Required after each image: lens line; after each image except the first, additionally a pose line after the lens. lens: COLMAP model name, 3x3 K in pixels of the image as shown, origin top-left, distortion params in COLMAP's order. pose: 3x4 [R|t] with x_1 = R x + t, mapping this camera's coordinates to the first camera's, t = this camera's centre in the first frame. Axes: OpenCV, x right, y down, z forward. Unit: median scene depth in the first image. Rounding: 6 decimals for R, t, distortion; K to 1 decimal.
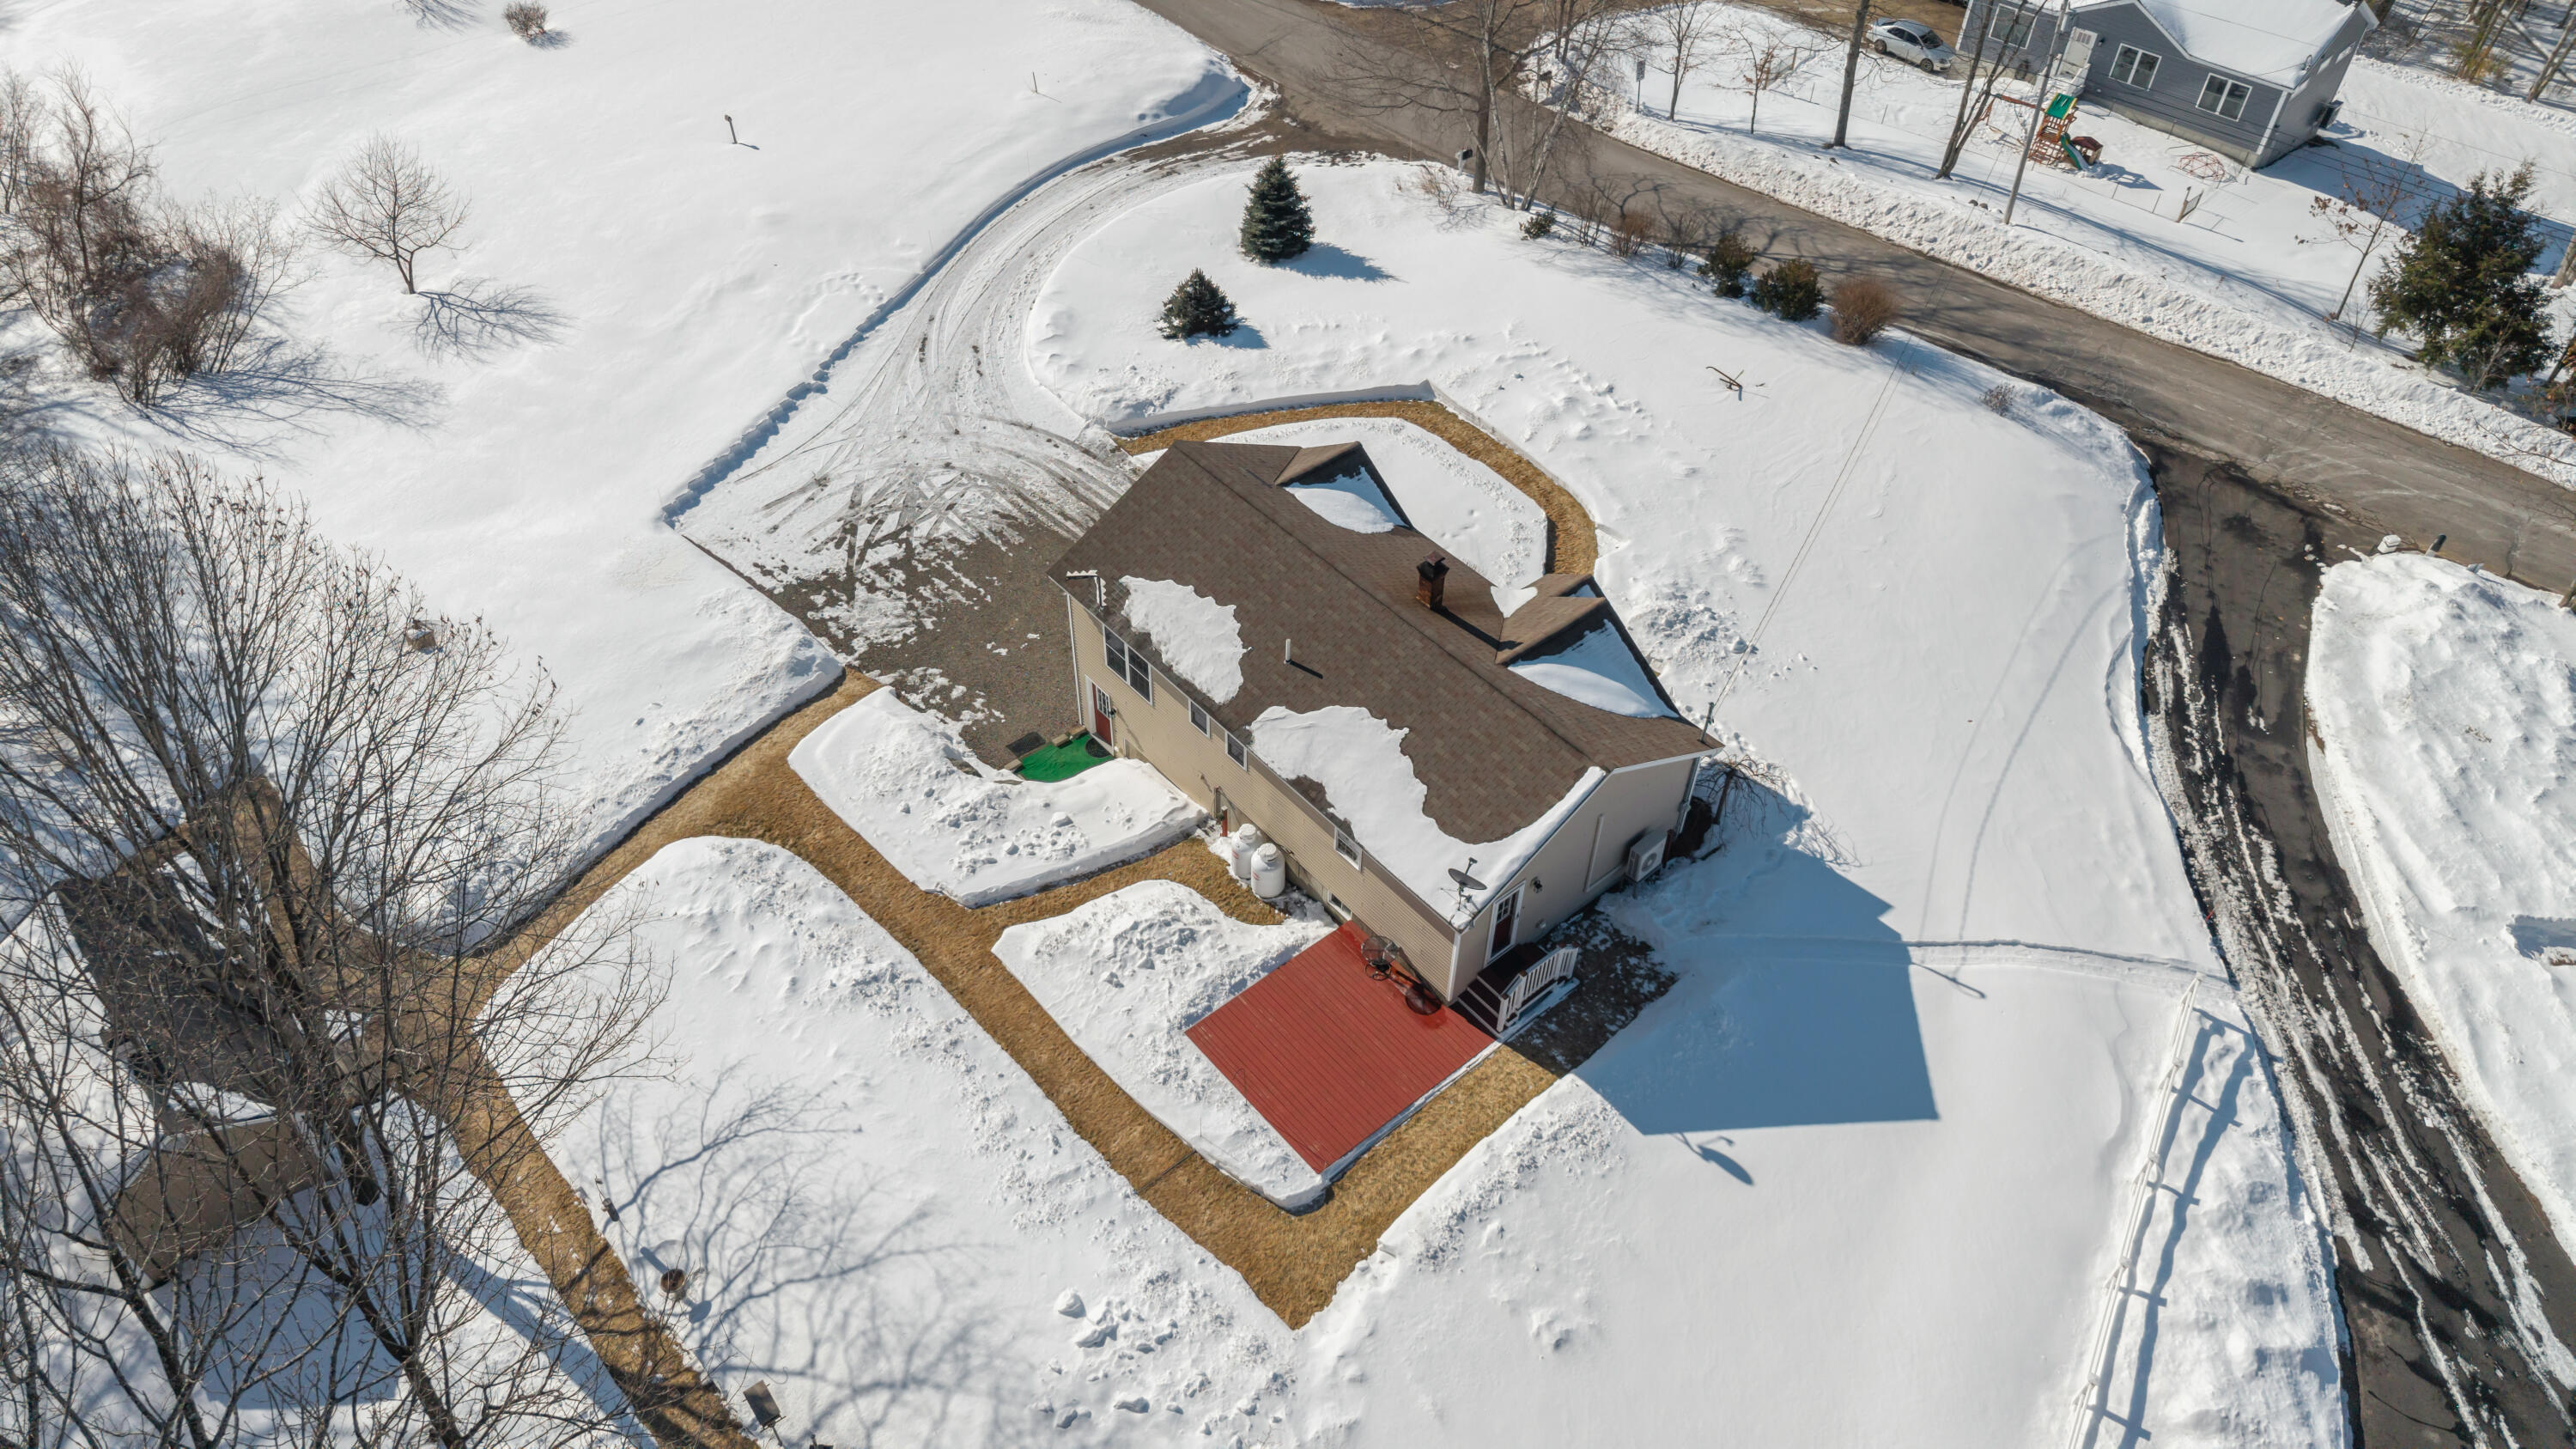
lens RADIAL K [[1728.2, 0, 1291.0], [0, 1728.2, 726.5], [0, 0, 1]] dist [0.030410, -0.034336]
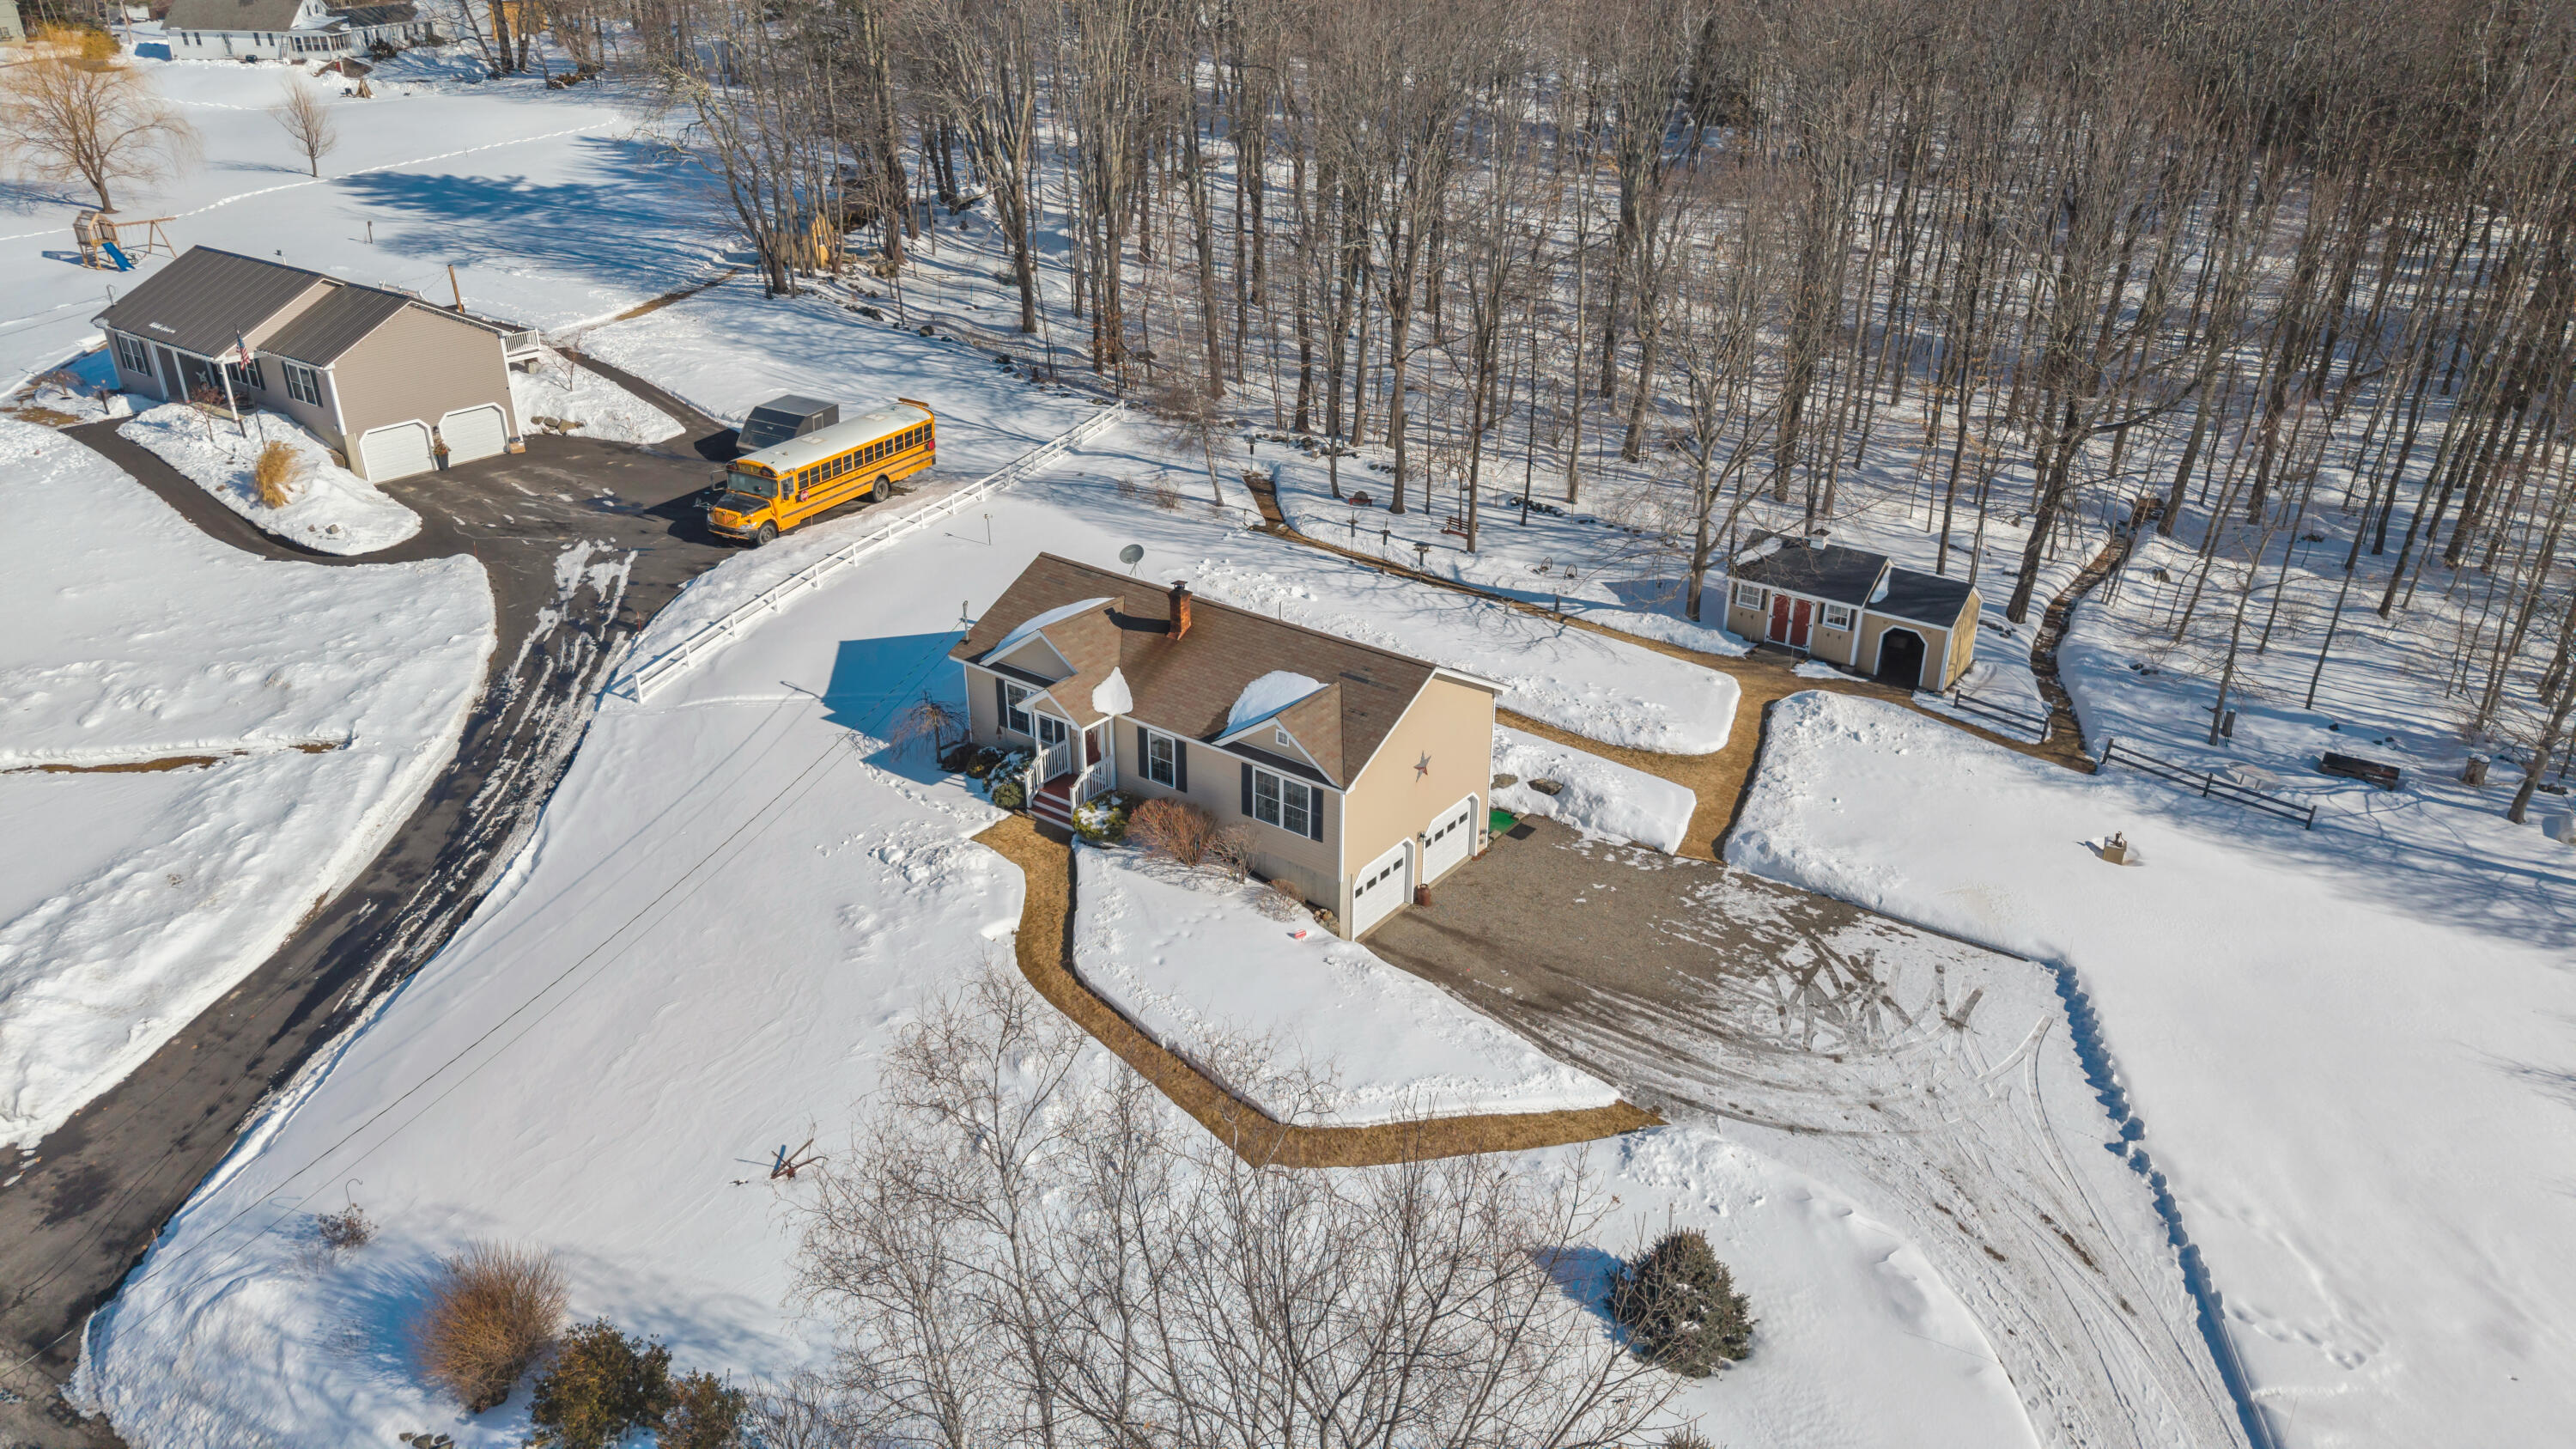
lens RADIAL K [[1728.2, 0, 1284.6], [0, 1728.2, 723.8], [0, 0, 1]] dist [0.030410, -0.034336]
pose [[-0.976534, 0.069978, -0.203677, 0.223357], [-0.168365, 0.341672, 0.924615, -1.021320], [0.134294, 0.937210, -0.321873, 1.242743]]
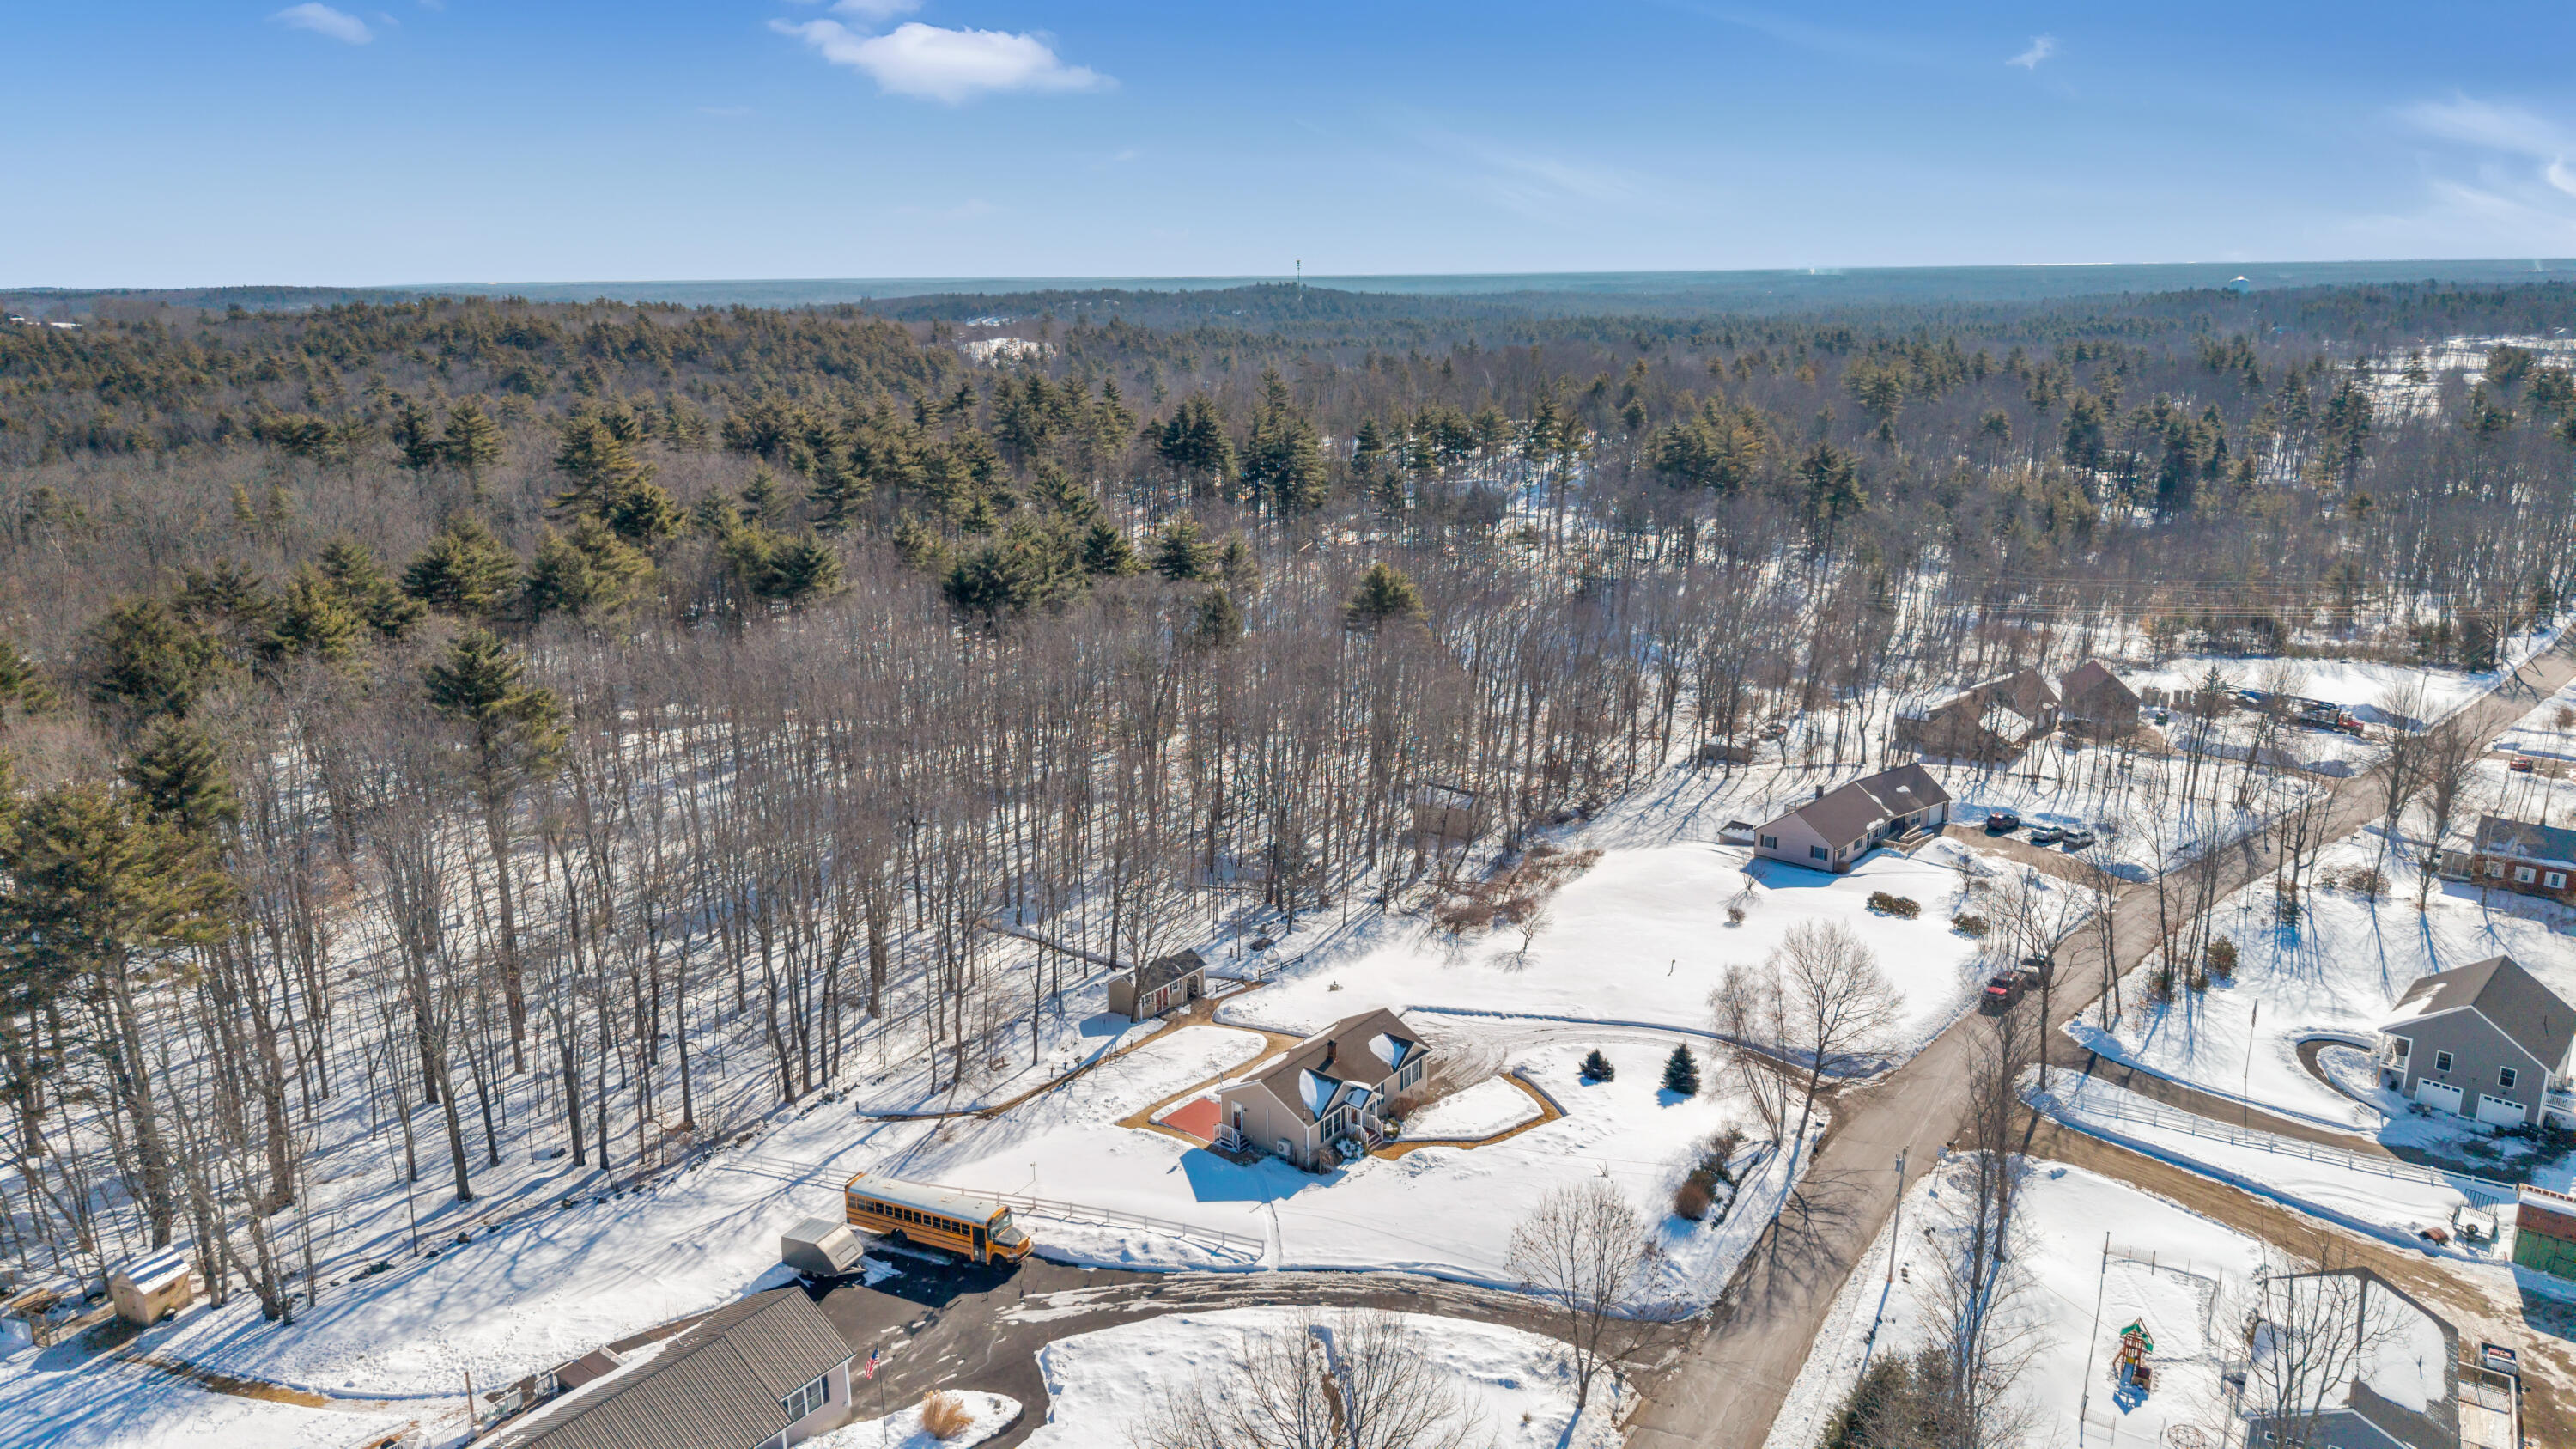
lens RADIAL K [[1728.2, 0, 1272.2], [0, 1728.2, 719.2], [0, 0, 1]] dist [0.030410, -0.034336]
pose [[0.180544, 0.231380, -0.955964, 2.367475], [-0.685352, 0.726729, 0.046460, -0.480273], [0.705476, 0.646784, 0.289783, -0.280414]]
